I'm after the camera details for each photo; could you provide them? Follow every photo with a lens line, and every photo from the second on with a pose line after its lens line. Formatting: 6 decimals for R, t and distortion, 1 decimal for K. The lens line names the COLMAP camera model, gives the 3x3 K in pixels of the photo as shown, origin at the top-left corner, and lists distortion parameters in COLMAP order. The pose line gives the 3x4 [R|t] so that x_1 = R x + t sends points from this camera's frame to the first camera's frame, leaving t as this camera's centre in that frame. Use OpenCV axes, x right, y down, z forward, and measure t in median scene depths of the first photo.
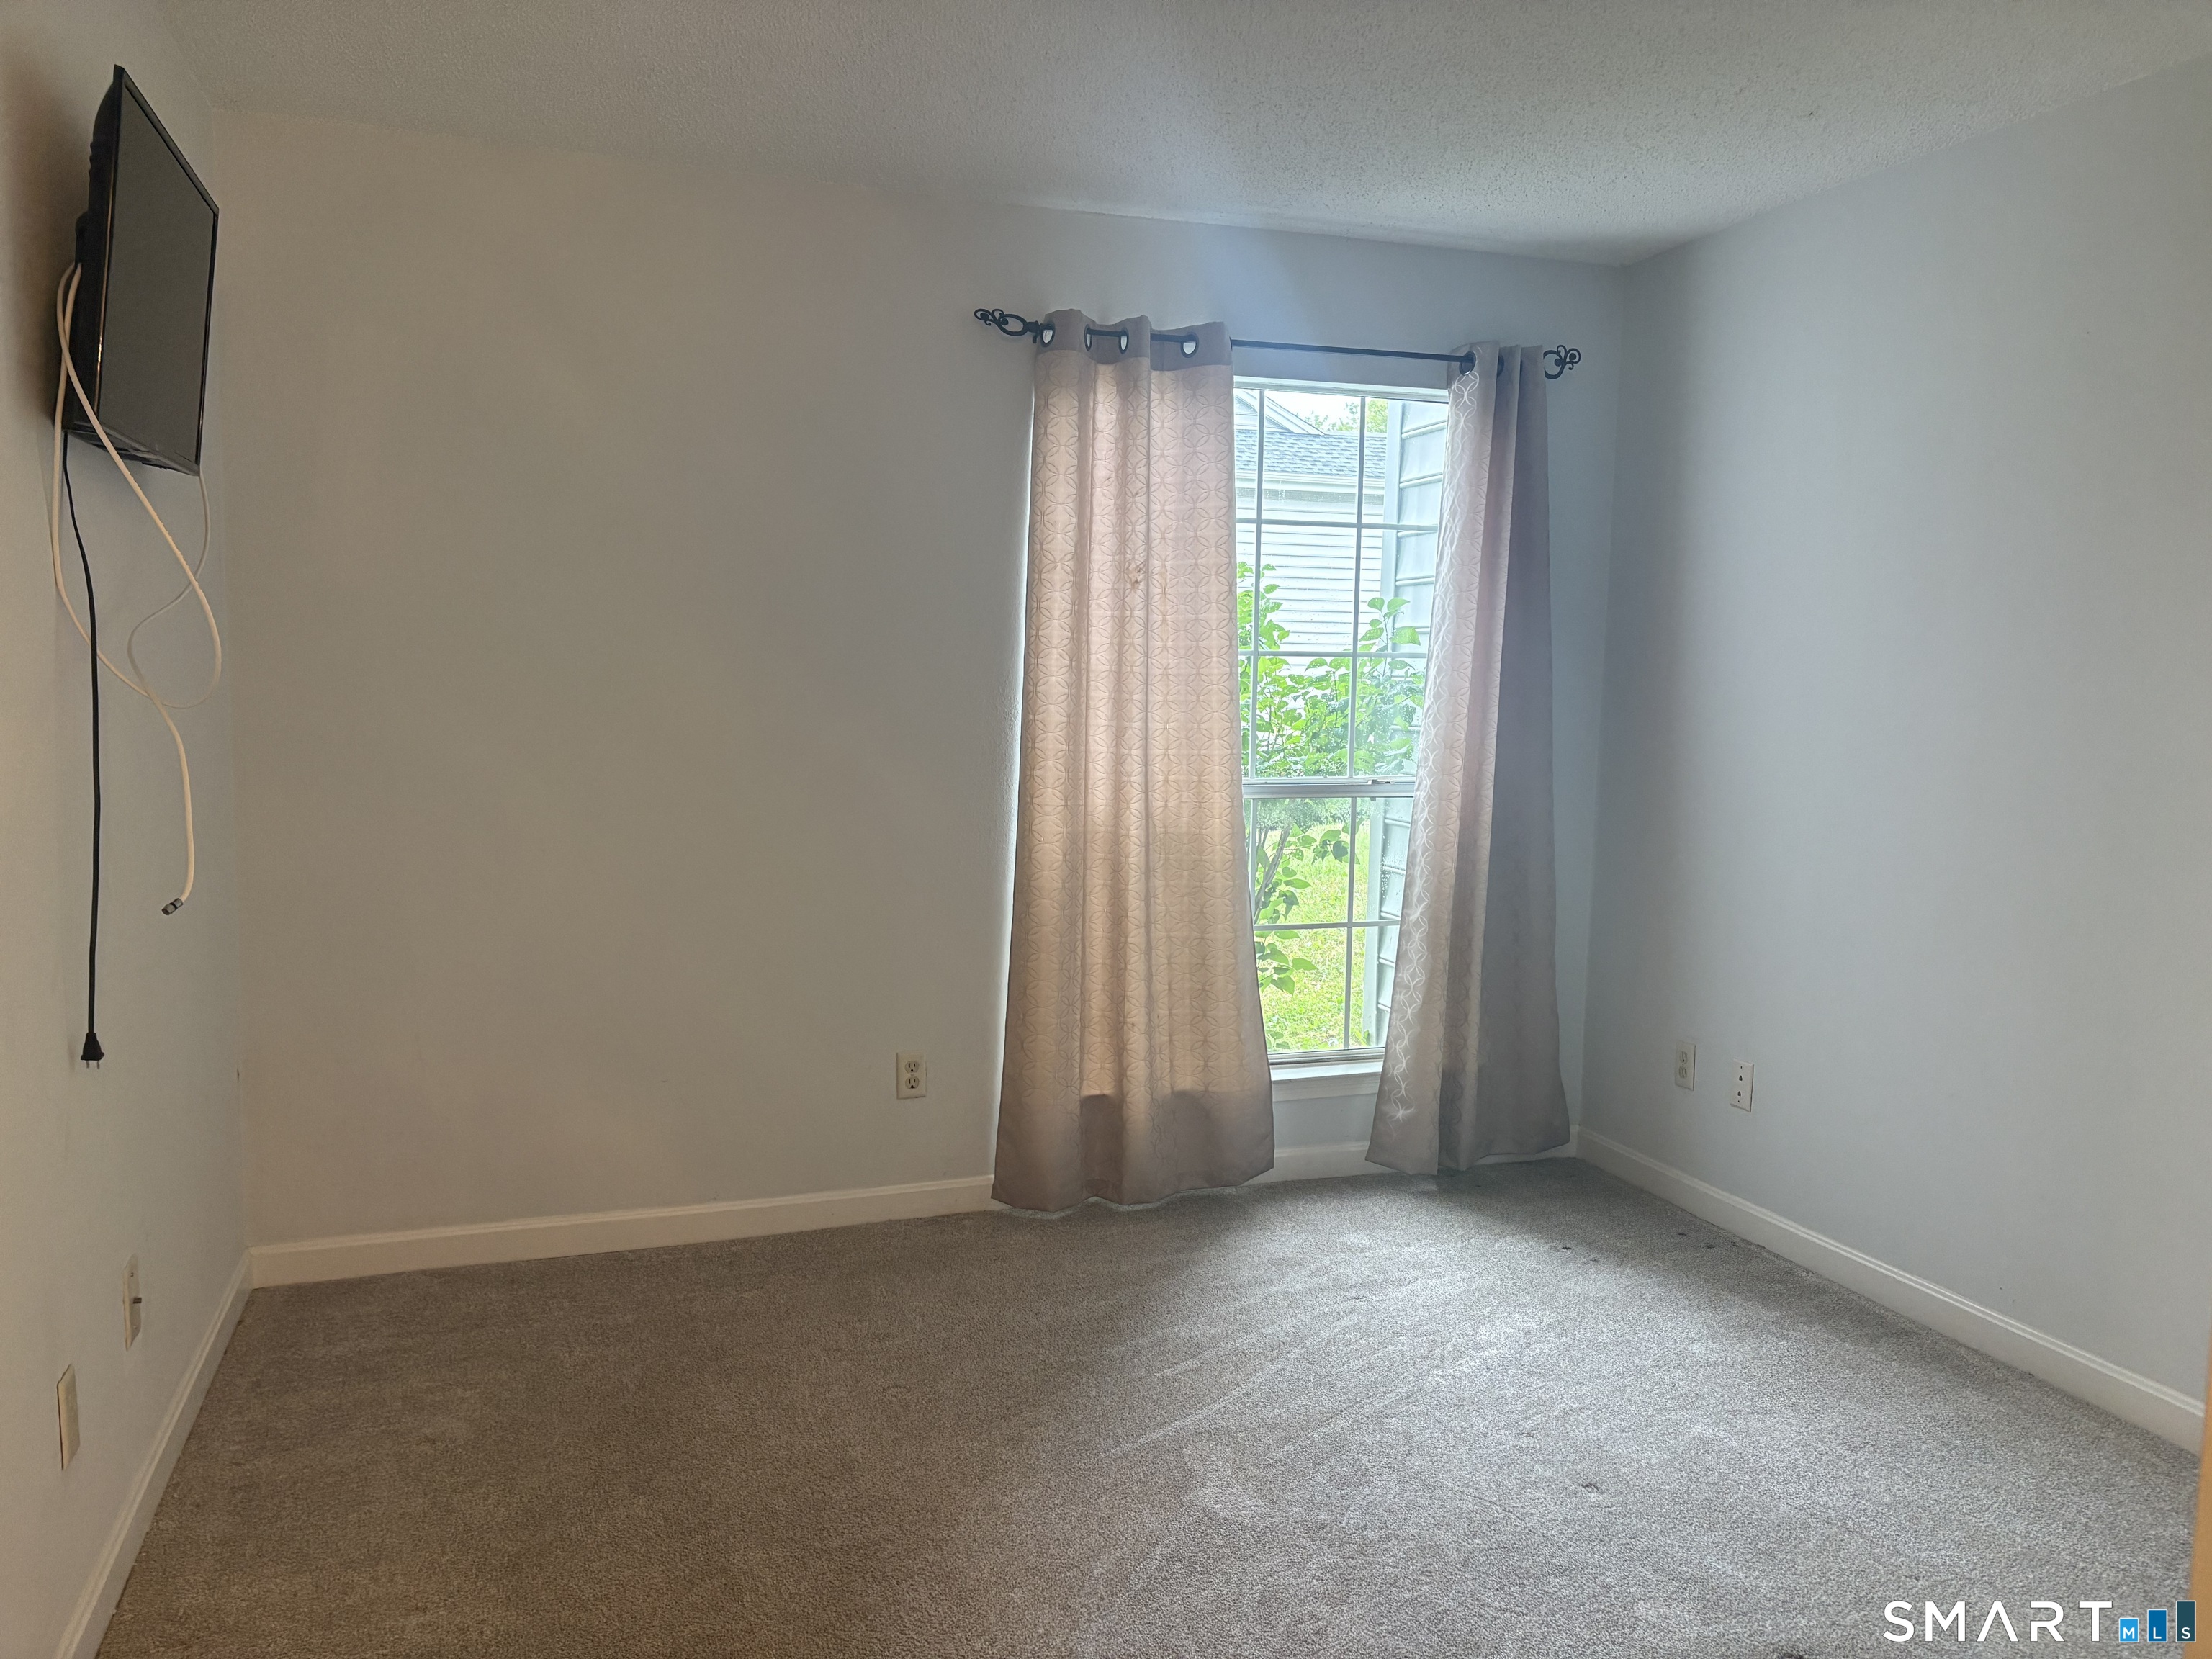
lens RADIAL K [[1670.5, 0, 1113.8], [0, 1670.5, 848.4], [0, 0, 1]] dist [0.059339, -0.063699]
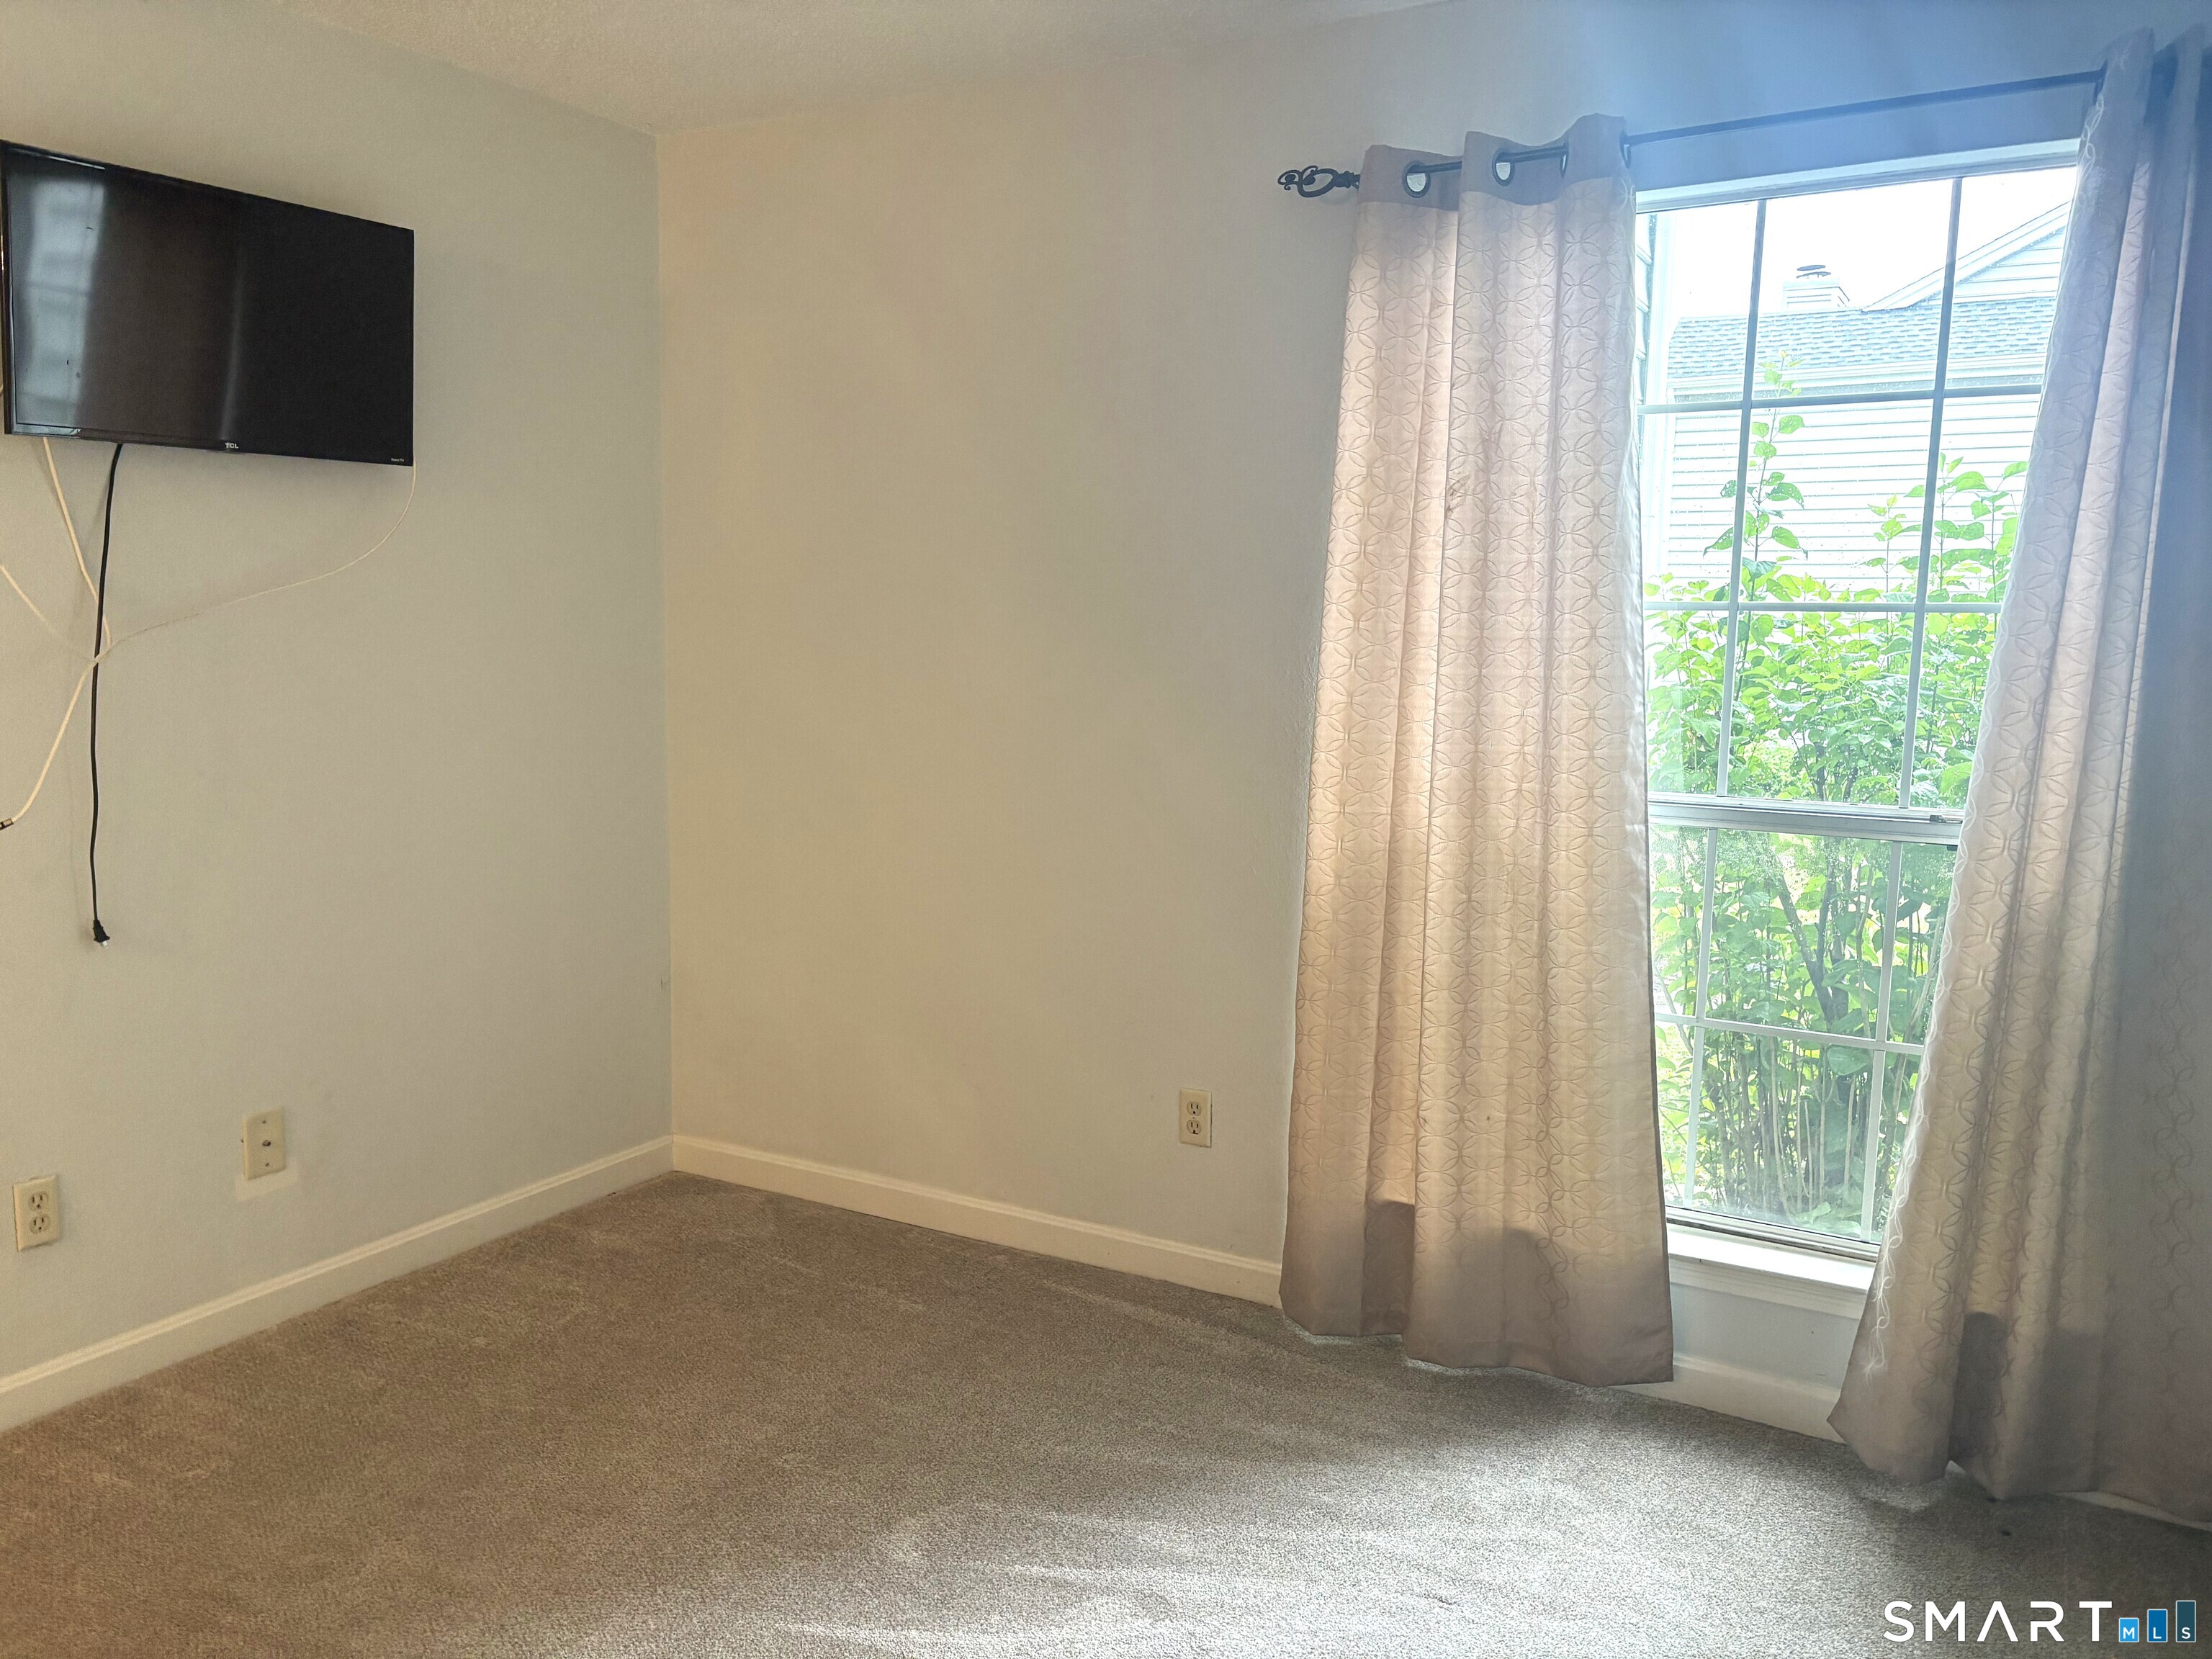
lens RADIAL K [[1670.5, 0, 1120.3], [0, 1670.5, 846.2], [0, 0, 1]] dist [0.059339, -0.063699]
pose [[0.648081, 0.099118, -0.755094, 0.455254], [-0.080996, 0.994842, 0.061071, -0.046189], [0.757252, 0.021581, 0.652766, 0.405198]]
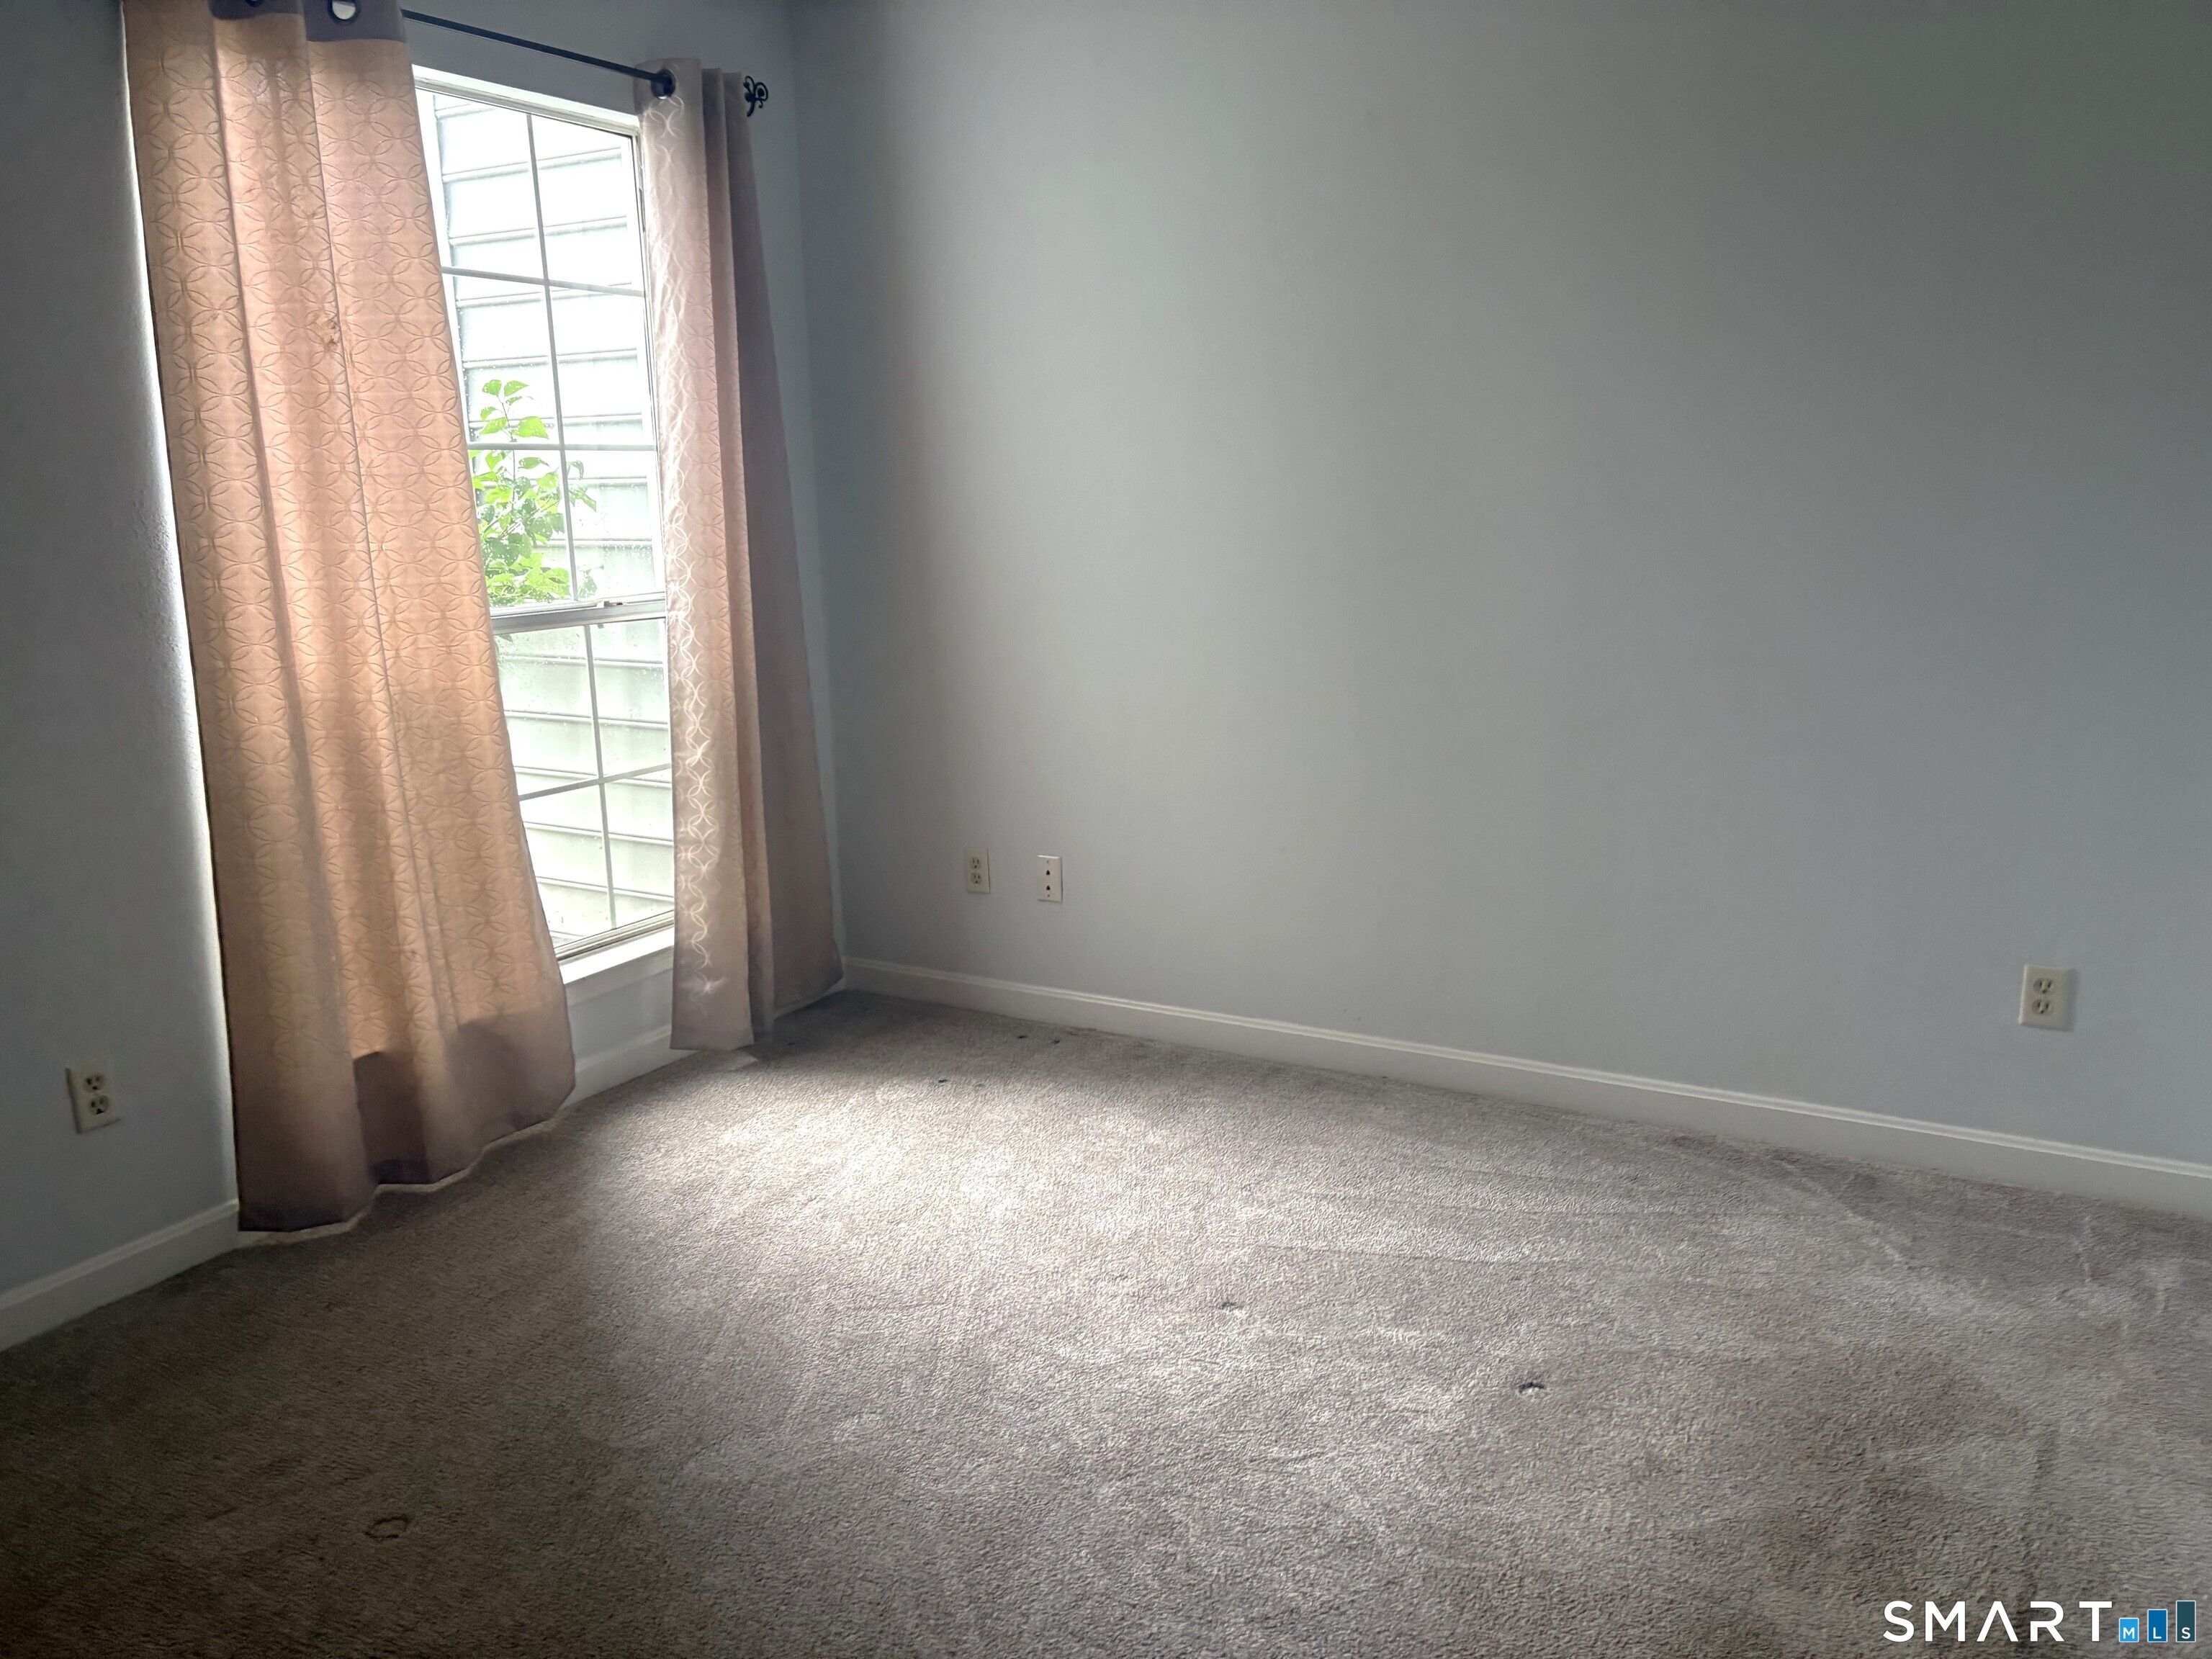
lens RADIAL K [[1670.5, 0, 1123.4], [0, 1670.5, 847.4], [0, 0, 1]] dist [0.059339, -0.063699]
pose [[0.744906, -0.172157, 0.644575, -0.224196], [0.103114, 0.984233, 0.143711, -0.015918], [-0.659153, -0.040587, 0.750913, 0.216853]]
